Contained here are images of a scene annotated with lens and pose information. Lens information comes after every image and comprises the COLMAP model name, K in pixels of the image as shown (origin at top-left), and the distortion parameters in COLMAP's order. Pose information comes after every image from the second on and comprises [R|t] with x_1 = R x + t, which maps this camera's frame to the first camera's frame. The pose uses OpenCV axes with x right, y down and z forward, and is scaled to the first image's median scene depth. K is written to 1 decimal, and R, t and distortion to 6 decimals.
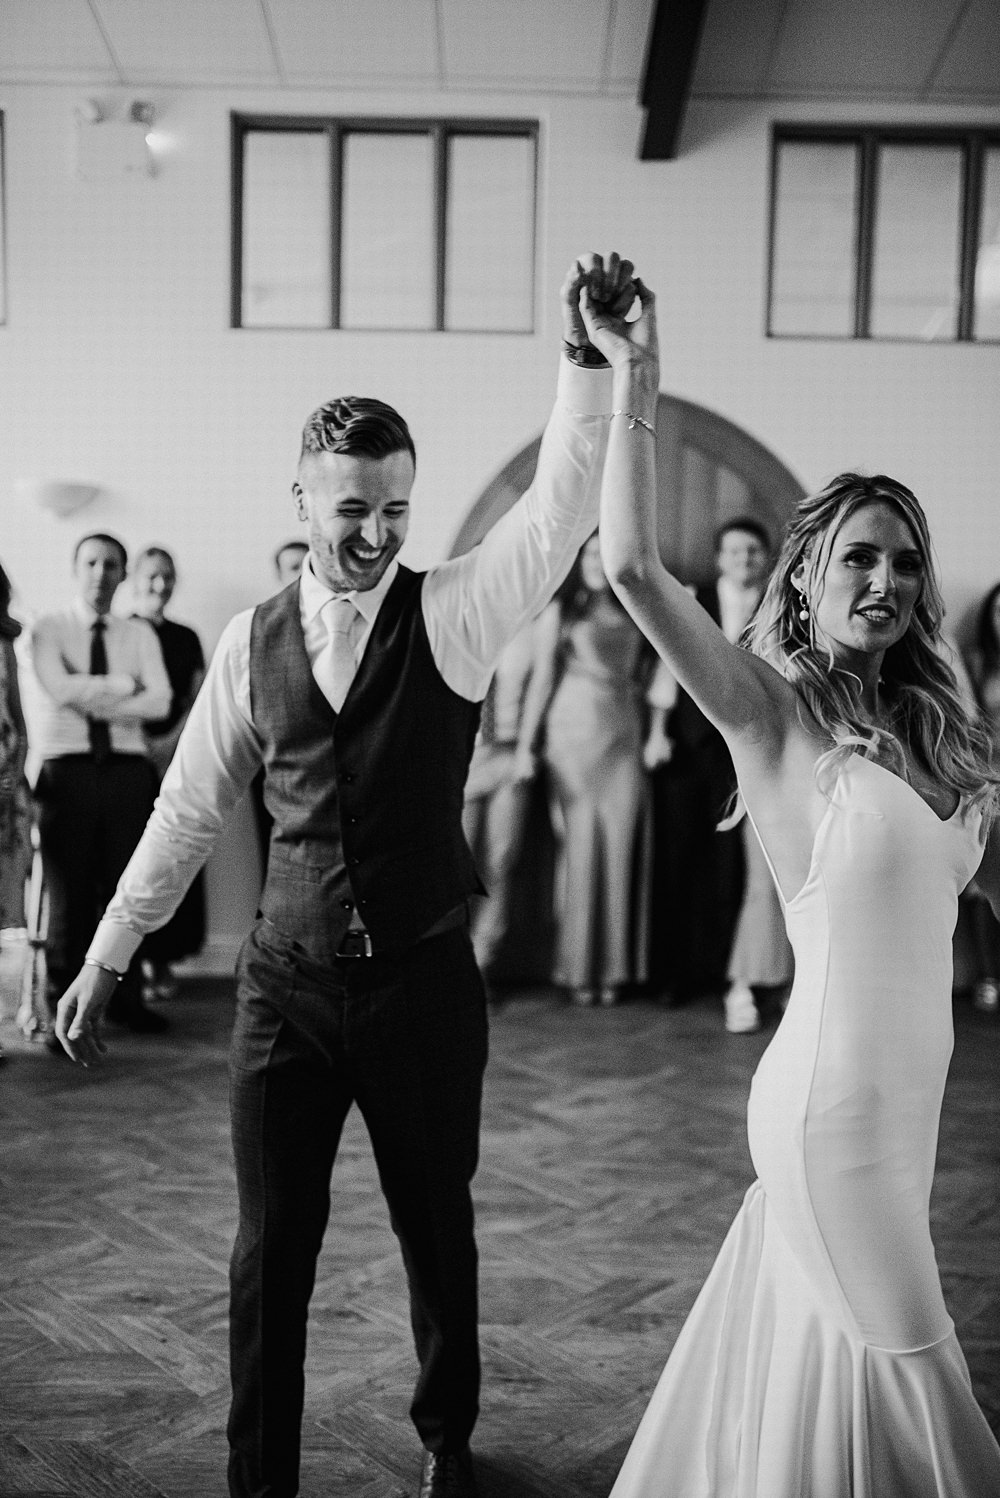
lens RADIAL K [[1501.3, 0, 500.0], [0, 1501.3, 749.0], [0, 0, 1]] dist [-0.013473, 0.025153]
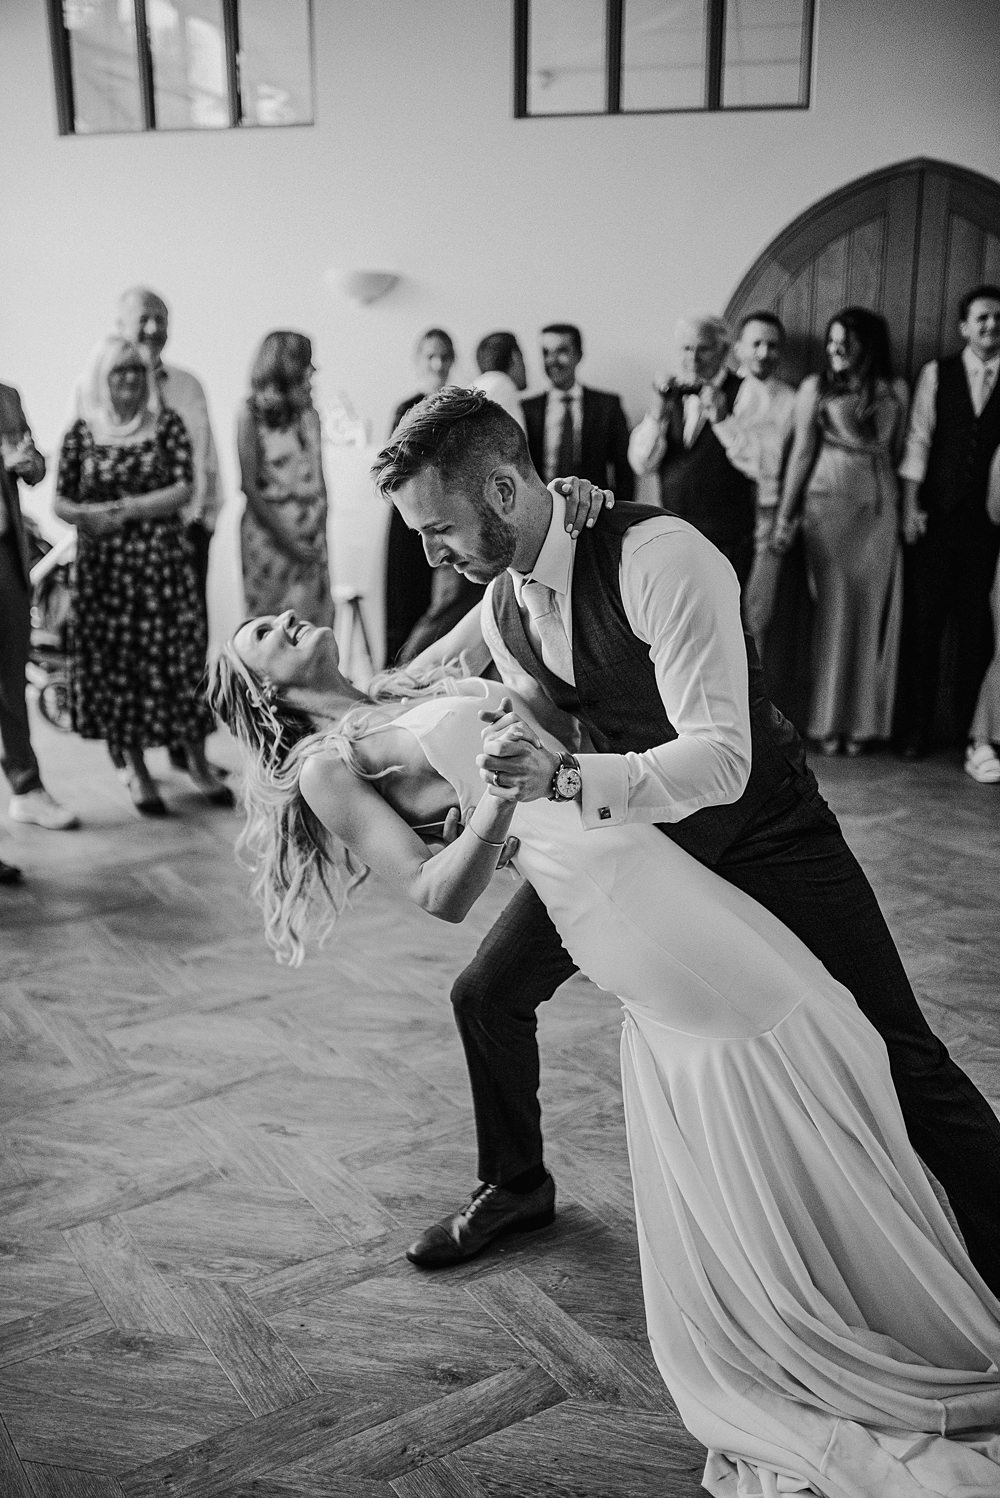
lens RADIAL K [[1501.3, 0, 500.0], [0, 1501.3, 749.0], [0, 0, 1]] dist [-0.013473, 0.025153]
pose [[0.978975, 0.031156, -0.201586, 0.046605], [-0.002531, 0.990046, 0.140724, 0.016234], [0.203964, -0.137255, 0.969309, -0.115327]]
